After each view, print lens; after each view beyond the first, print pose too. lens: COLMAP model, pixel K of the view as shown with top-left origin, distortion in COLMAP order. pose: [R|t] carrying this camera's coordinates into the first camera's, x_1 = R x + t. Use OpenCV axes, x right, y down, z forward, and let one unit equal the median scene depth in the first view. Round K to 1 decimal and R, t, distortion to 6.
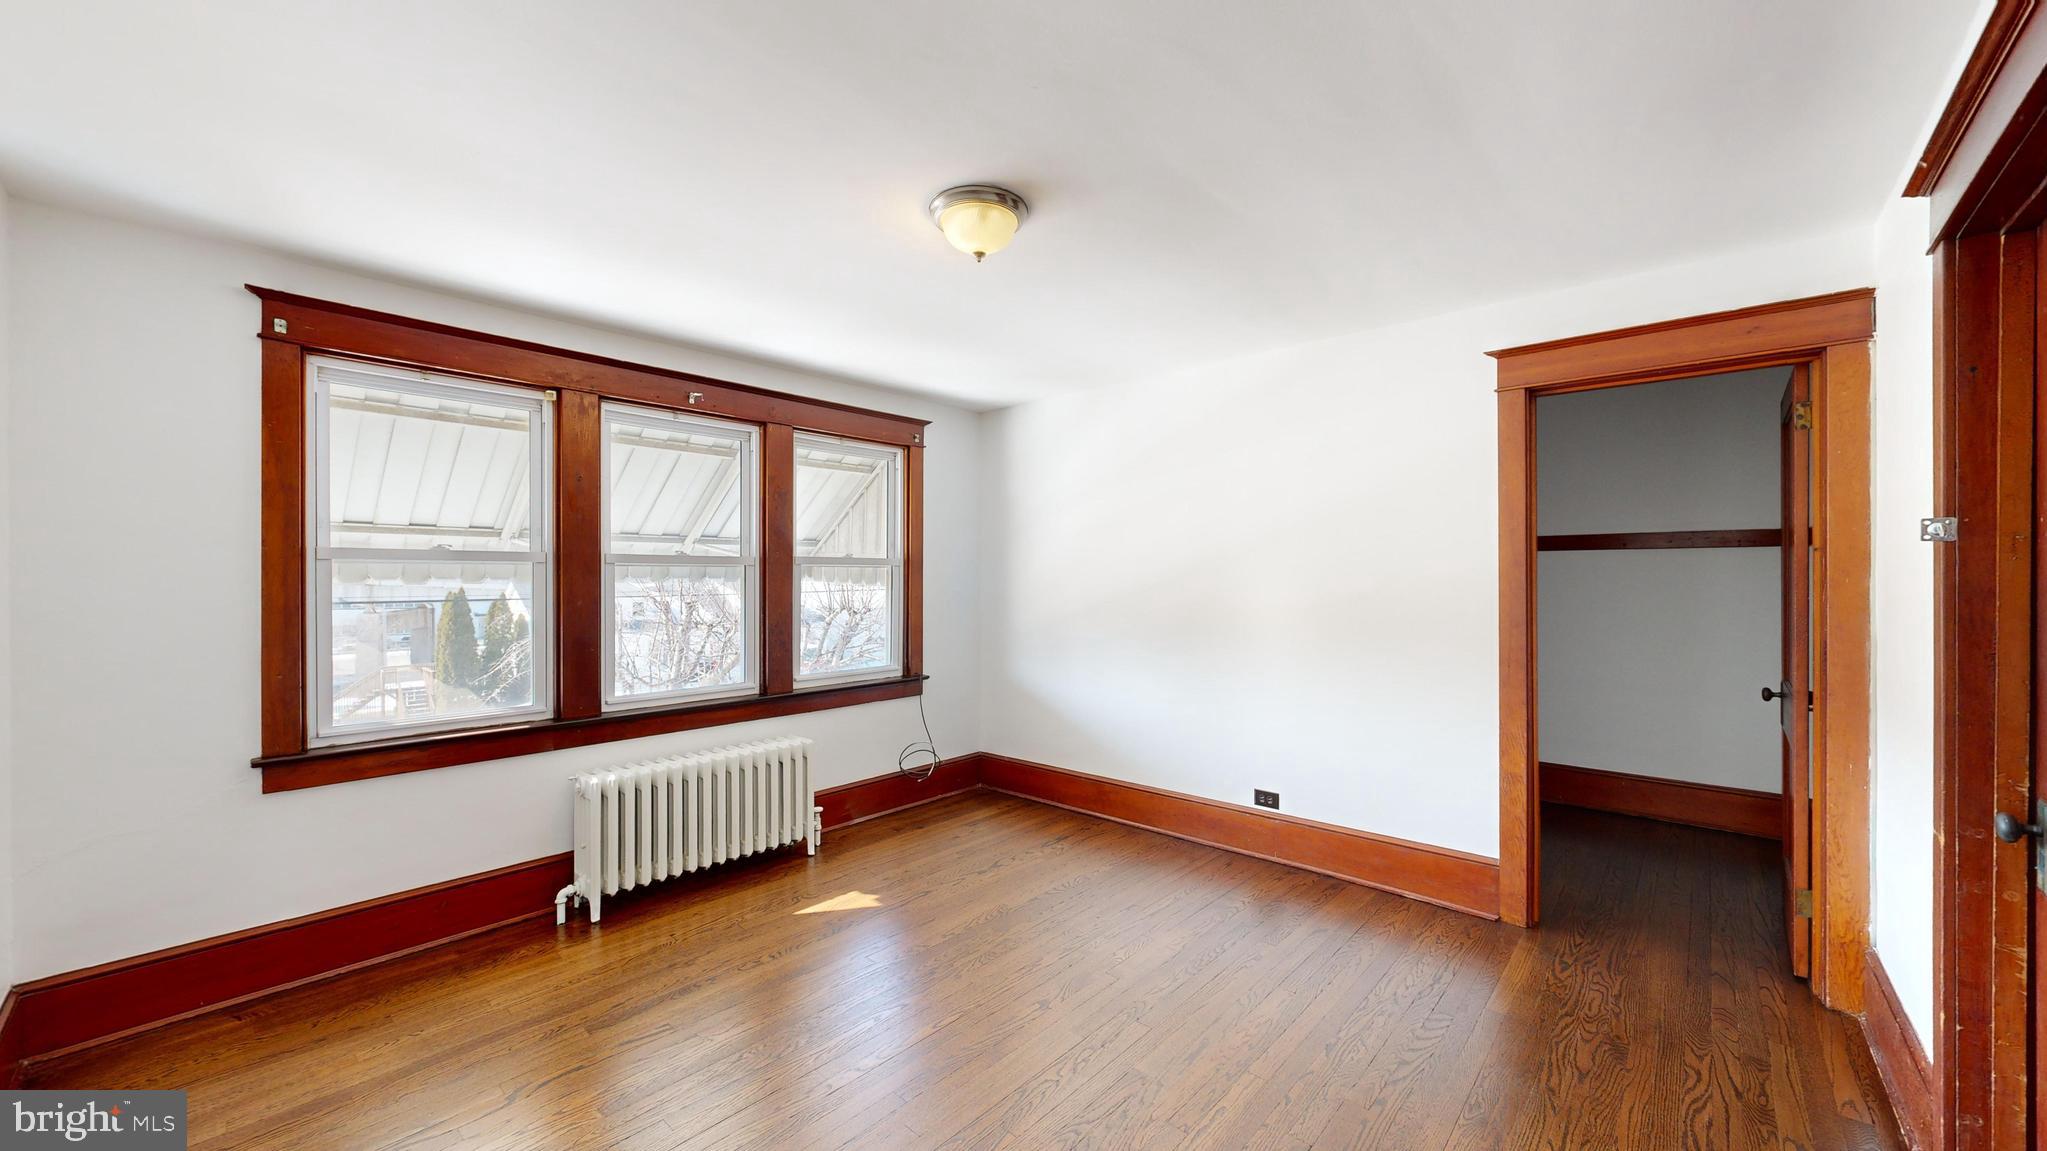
lens RADIAL K [[752.6, 0, 1026.9], [0, 752.6, 573.8], [0, 0, 1]] dist [0.001922, -0.000212]
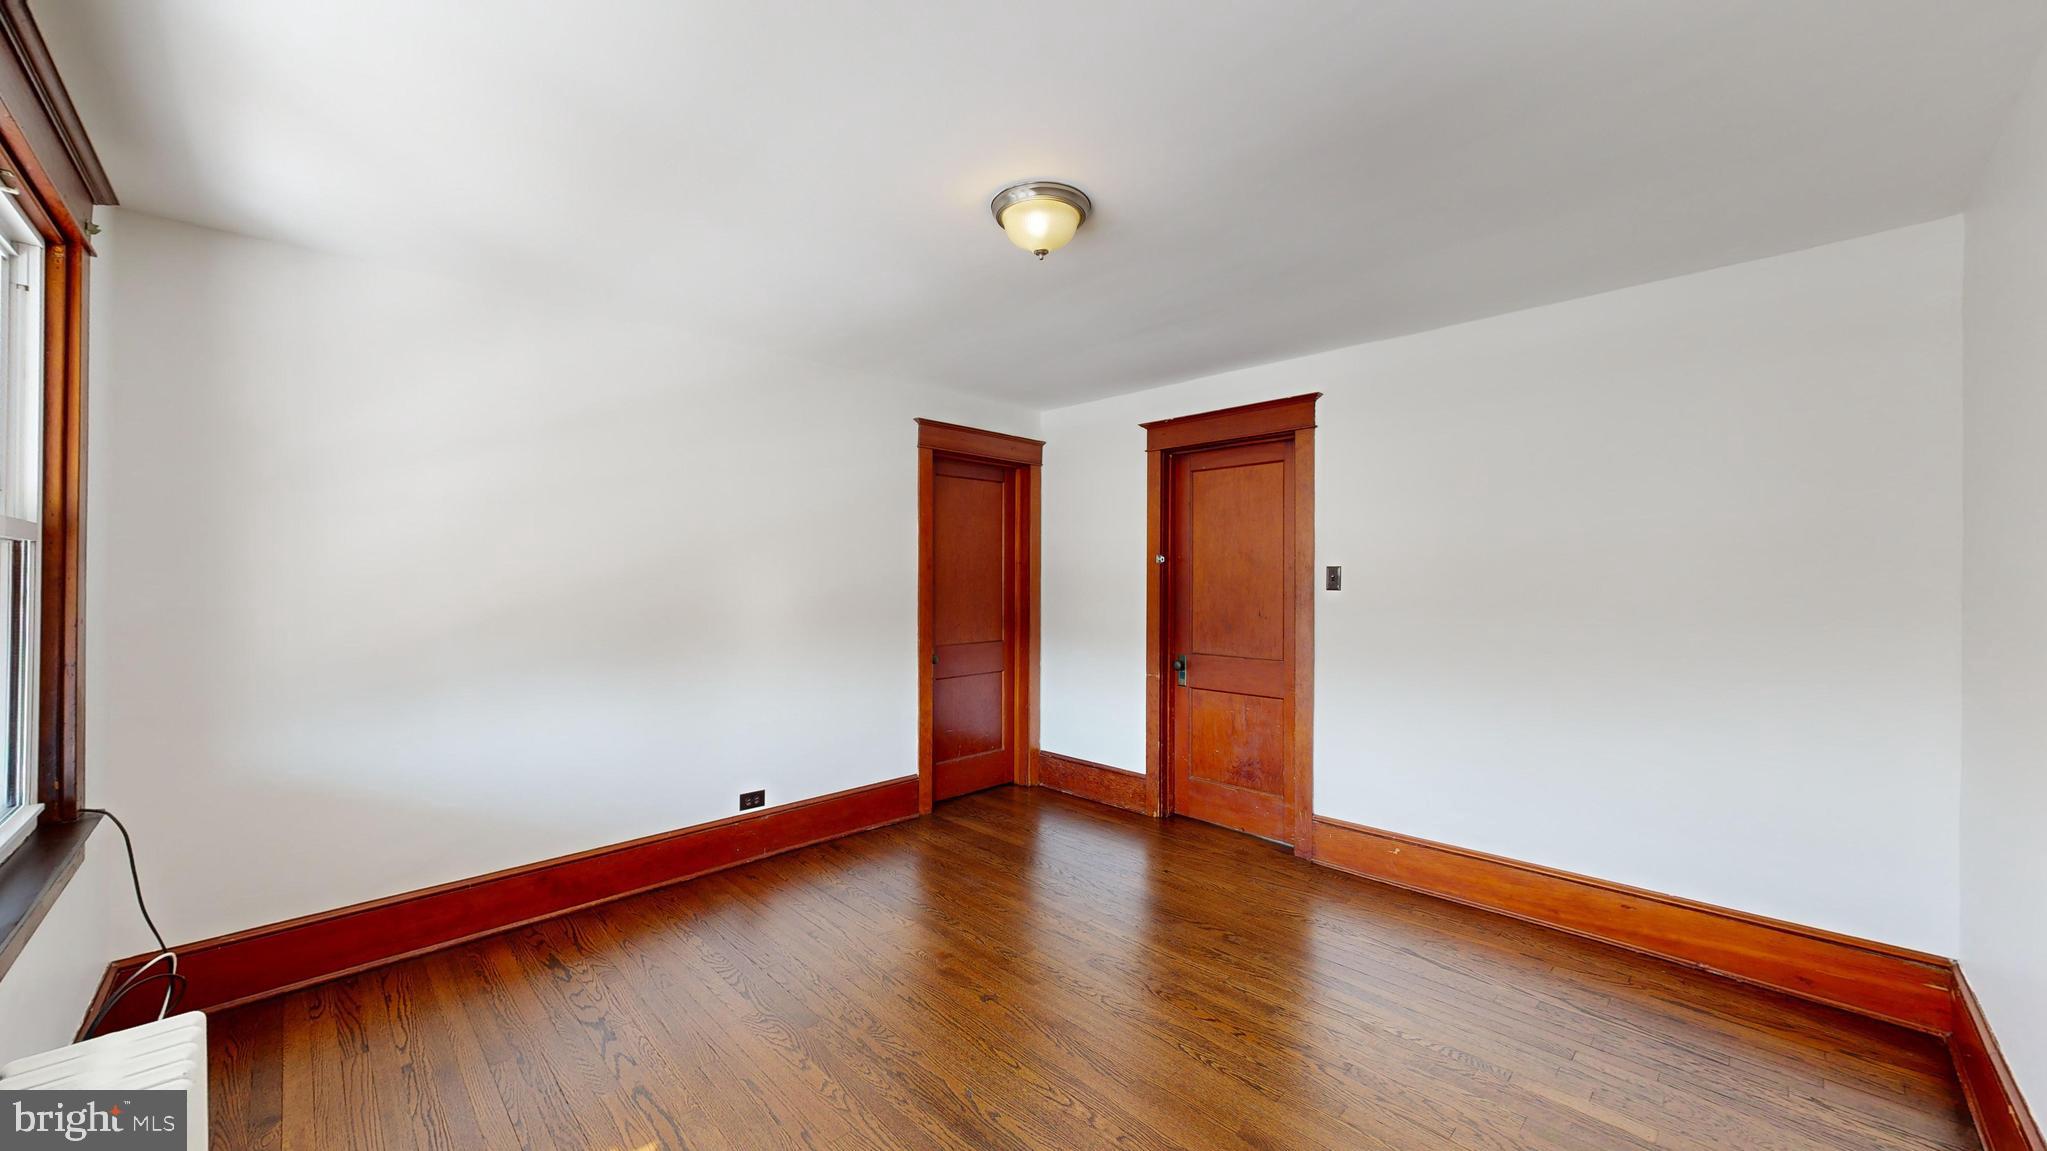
lens RADIAL K [[752.6, 0, 1027.4], [0, 752.6, 572.3], [0, 0, 1]] dist [0.001922, -0.000212]
pose [[0.048931, 0.006337, 0.998782, -0.670198], [-0.011889, 0.999913, -0.005762, -0.000485], [-0.998731, -0.011593, 0.049002, 0.601986]]
